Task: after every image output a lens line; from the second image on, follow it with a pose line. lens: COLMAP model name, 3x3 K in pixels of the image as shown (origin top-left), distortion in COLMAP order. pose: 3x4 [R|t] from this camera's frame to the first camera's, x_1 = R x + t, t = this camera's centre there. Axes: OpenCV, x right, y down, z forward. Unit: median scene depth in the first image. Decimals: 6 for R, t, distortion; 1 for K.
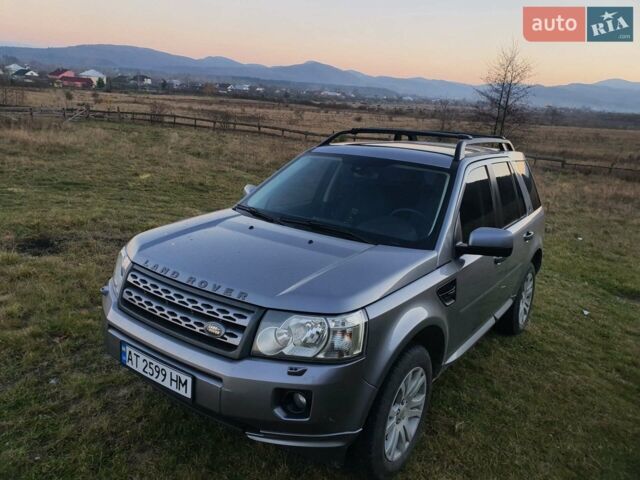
lens RADIAL K [[497.2, 0, 314.6], [0, 497.2, 236.8], [0, 0, 1]] dist [0.011124, 0.001268]
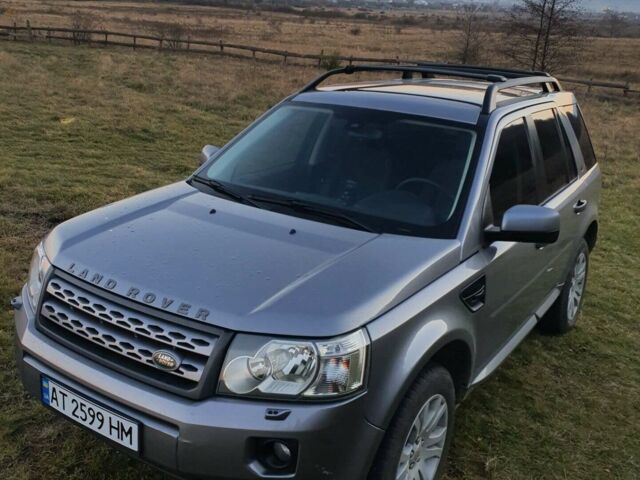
lens RADIAL K [[659.2, 0, 320.3], [0, 659.2, 224.8], [0, 0, 1]] dist [0.015012, 0.000000]
pose [[0.999339, -0.020570, 0.029969, 0.003388], [0.018973, 0.998433, 0.052636, -0.044696], [-0.031005, -0.052033, 0.998164, 0.006306]]
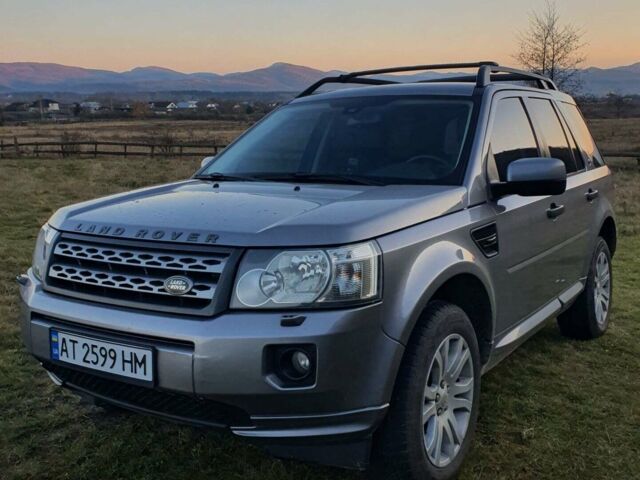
lens RADIAL K [[706.5, 0, 317.7], [0, 706.5, 217.4], [0, 0, 1]] dist [0.037990, 0.000000]
pose [[0.995571, -0.089969, 0.027270, -0.009207], [0.092589, 0.988621, -0.118557, 0.158121], [-0.016293, 0.120557, 0.992573, -0.045789]]
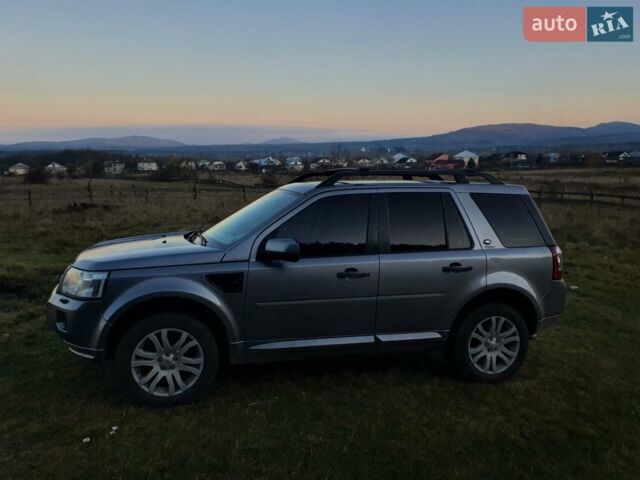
lens RADIAL K [[537.6, 0, 320.7], [0, 537.6, 241.9], [0, 0, 1]] dist [0.029397, -0.048765]
pose [[0.780802, 0.008094, -0.624726, 1.150945], [-0.101017, 0.988395, -0.113449, 0.122908], [0.616558, 0.151689, 0.772559, 0.053788]]
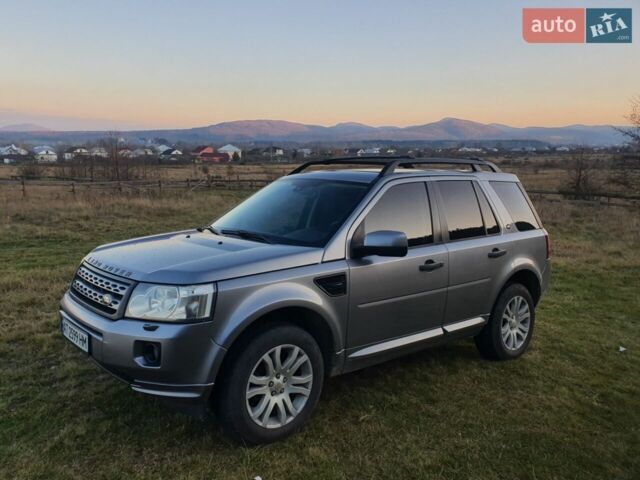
lens RADIAL K [[526.7, 0, 310.8], [0, 526.7, 256.2], [0, 0, 1]] dist [0.062736, -0.081412]
pose [[0.965321, -0.021486, -0.260182, 0.459270], [-0.003017, 0.995623, -0.093415, 0.137756], [0.261050, 0.090961, 0.961030, -0.135754]]
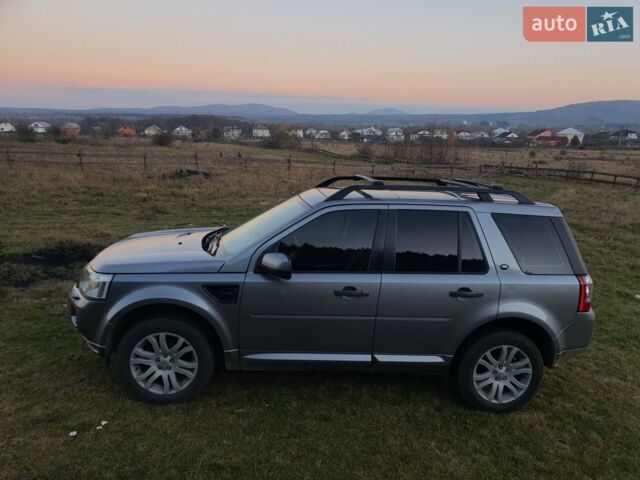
lens RADIAL K [[497.2, 0, 326.2], [0, 497.2, 251.4], [0, 0, 1]] dist [0.011124, 0.001268]
pose [[0.655612, 0.120849, -0.745365, 1.230845], [-0.181885, 0.983320, -0.000555, -0.038906], [0.732865, 0.135934, 0.666657, 0.271006]]
